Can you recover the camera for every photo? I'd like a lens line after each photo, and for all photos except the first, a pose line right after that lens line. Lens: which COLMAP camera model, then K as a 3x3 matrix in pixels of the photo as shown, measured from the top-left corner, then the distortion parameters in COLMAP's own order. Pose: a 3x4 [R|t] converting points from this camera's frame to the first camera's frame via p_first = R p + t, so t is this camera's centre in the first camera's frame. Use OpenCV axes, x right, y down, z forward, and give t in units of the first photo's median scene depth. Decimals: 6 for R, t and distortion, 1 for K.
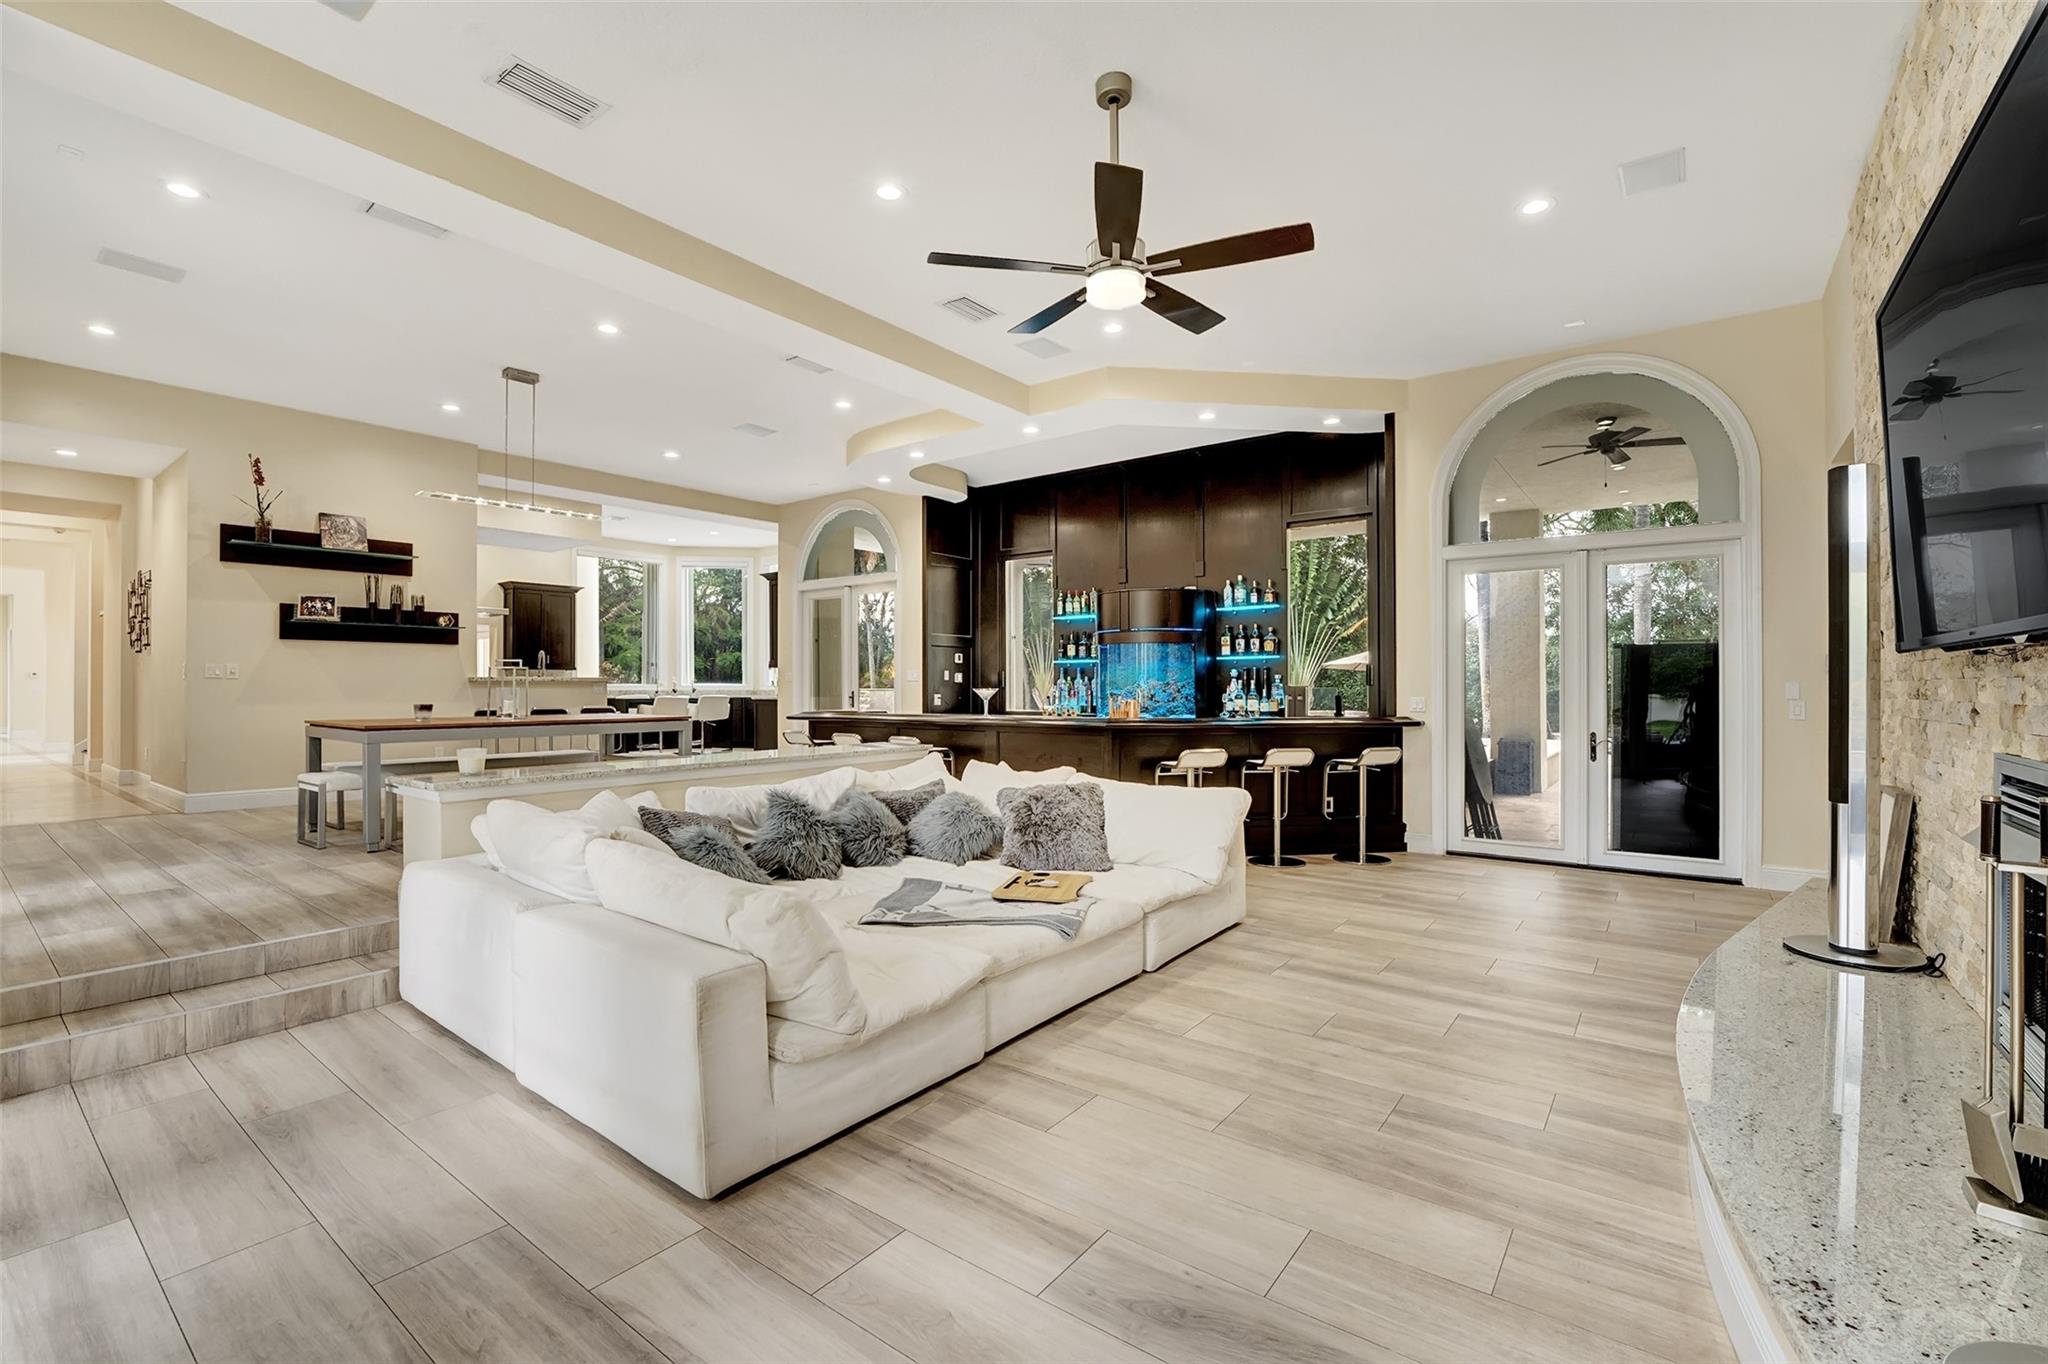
lens RADIAL K [[880.7, 0, 971.3], [0, 880.7, 691.6], [0, 0, 1]] dist [-0.003633, -0.000090]
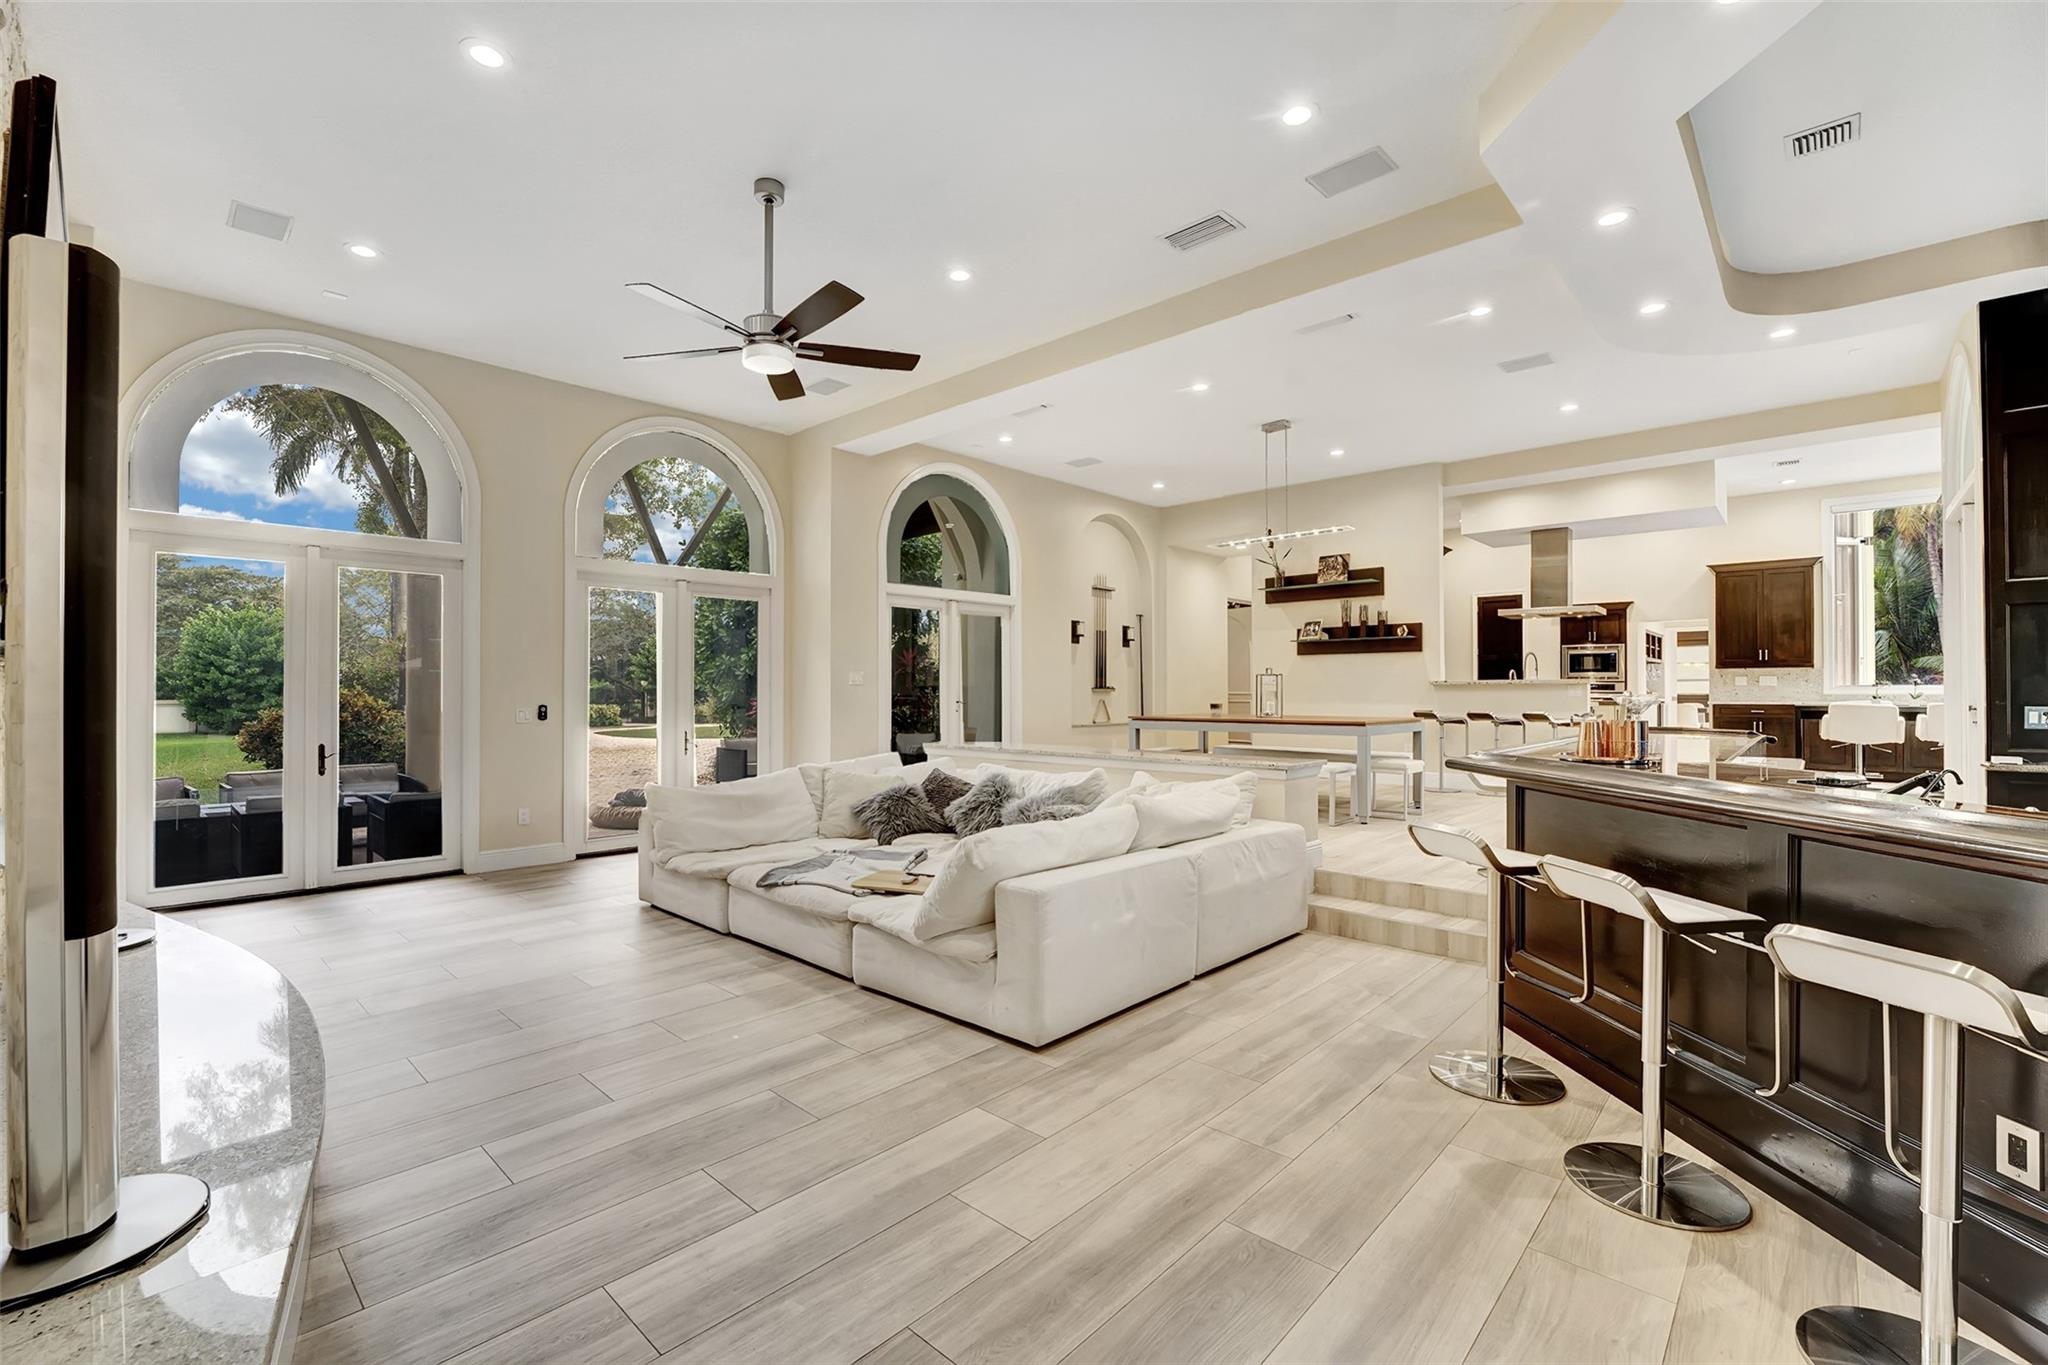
lens RADIAL K [[880.7, 0, 1018.0], [0, 880.7, 688.9], [0, 0, 1]] dist [-0.003633, -0.000090]
pose [[-0.071363, -0.000244, -0.997450, 0.625969], [-0.007674, 0.999971, 0.000304, -0.004170], [0.997421, 0.007676, -0.071362, 0.673392]]
